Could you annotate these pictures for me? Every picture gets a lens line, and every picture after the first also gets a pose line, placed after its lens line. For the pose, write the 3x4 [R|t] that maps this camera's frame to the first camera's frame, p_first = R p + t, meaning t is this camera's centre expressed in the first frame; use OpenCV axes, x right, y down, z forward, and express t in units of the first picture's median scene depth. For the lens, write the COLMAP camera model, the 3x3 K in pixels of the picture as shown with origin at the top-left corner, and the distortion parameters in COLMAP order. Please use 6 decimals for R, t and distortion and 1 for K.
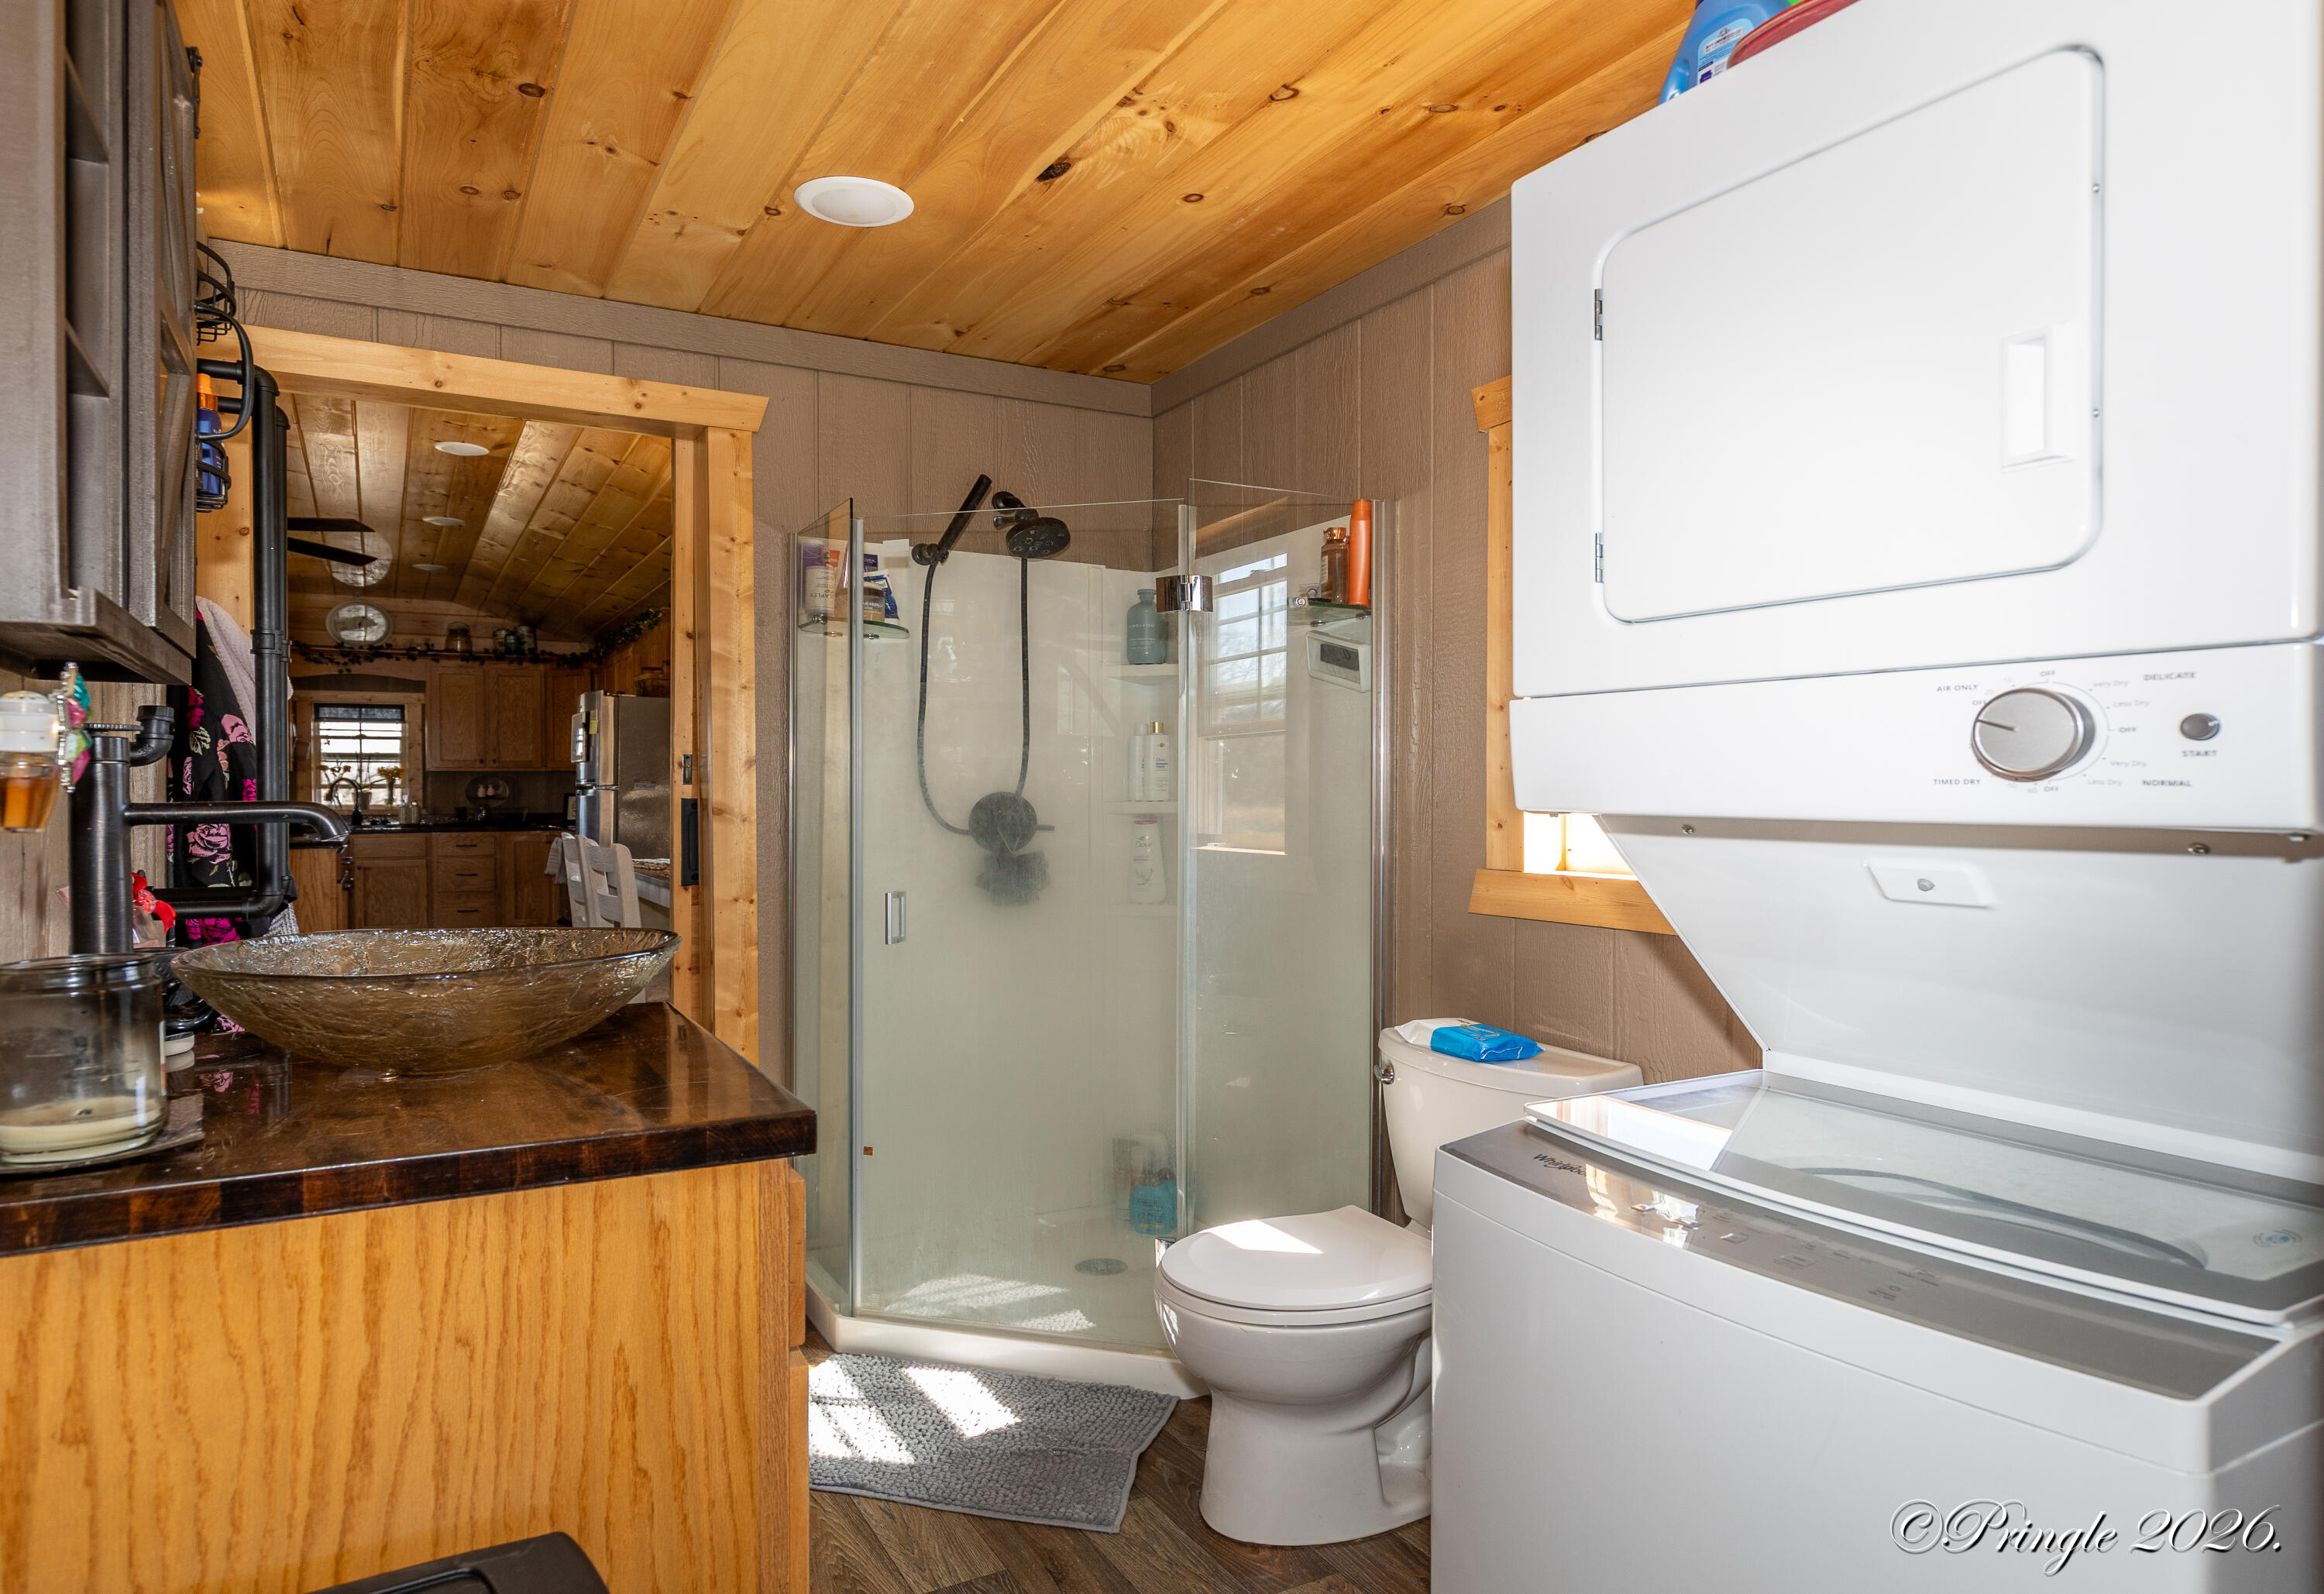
lens RADIAL K [[1379.9, 0, 1167.3], [0, 1379.9, 803.4], [0, 0, 1]] dist [0.004658, -0.006293]
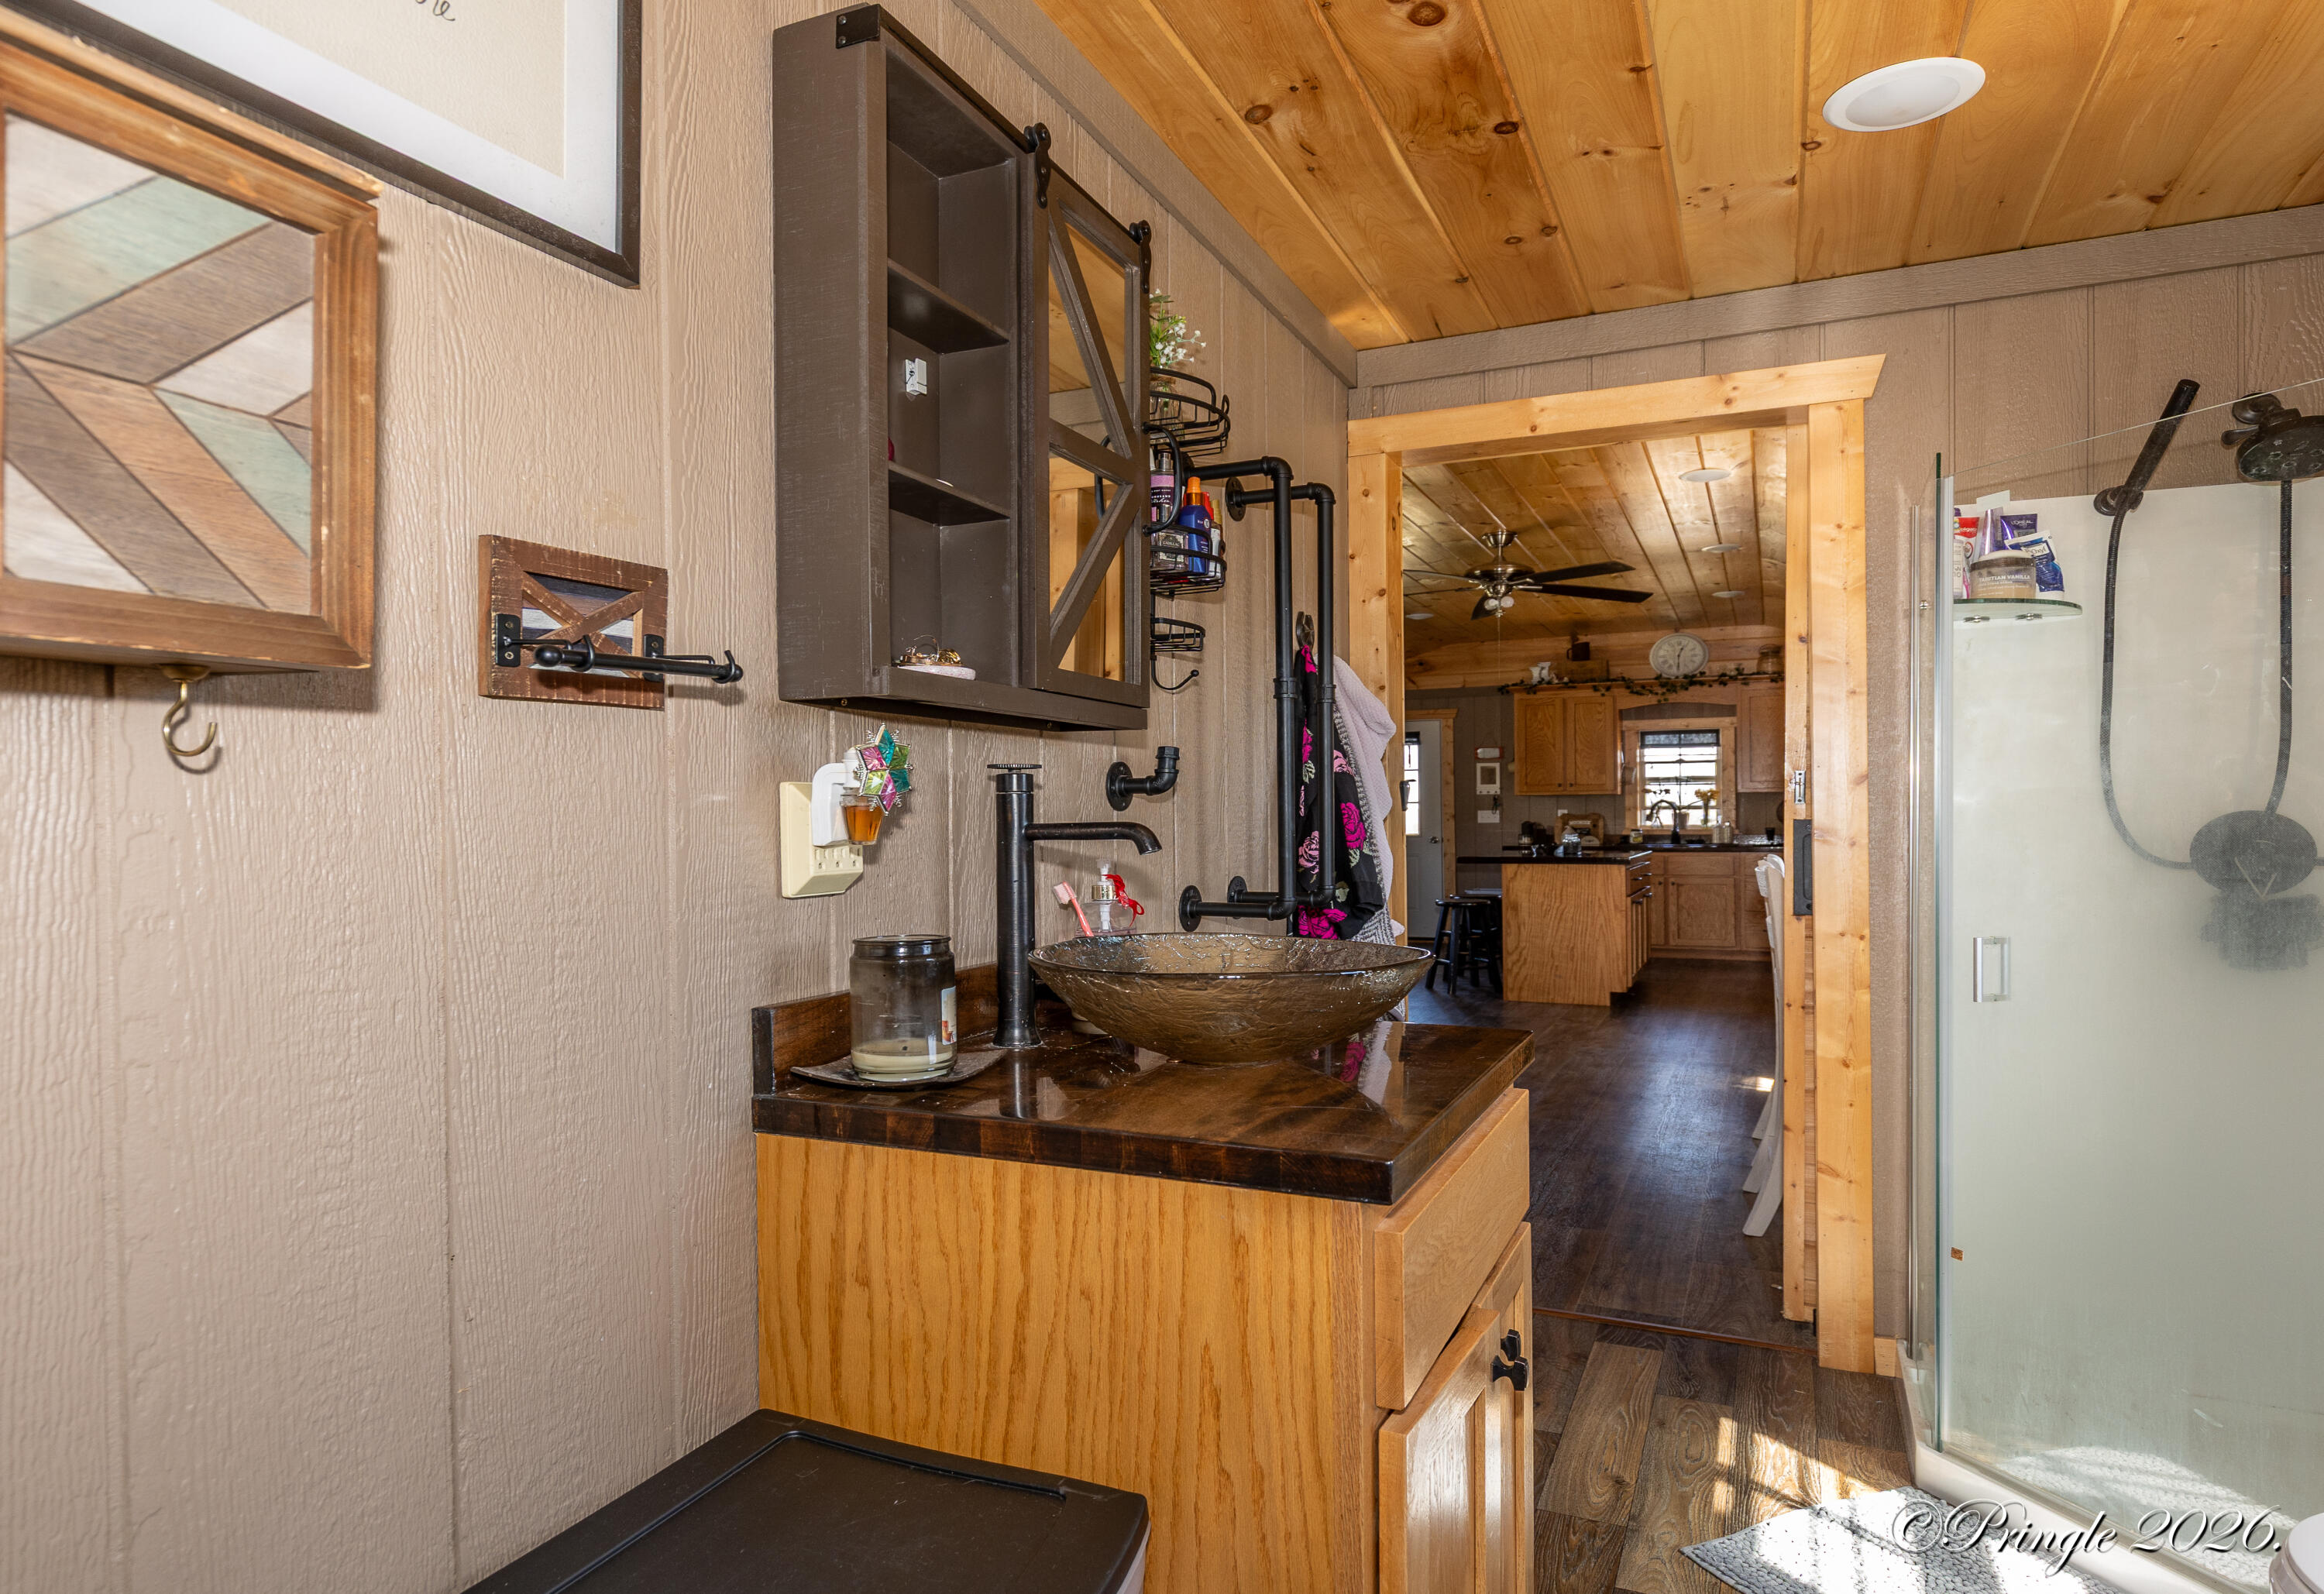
lens RADIAL K [[1379.9, 0, 1105.0], [0, 1379.9, 825.5], [0, 0, 1]] dist [0.004658, -0.006293]
pose [[0.586203, 0.003996, -0.810154, 0.188097], [-0.003130, 0.999992, 0.002668, -0.000980], [0.810158, 0.000972, 0.586211, 0.151723]]
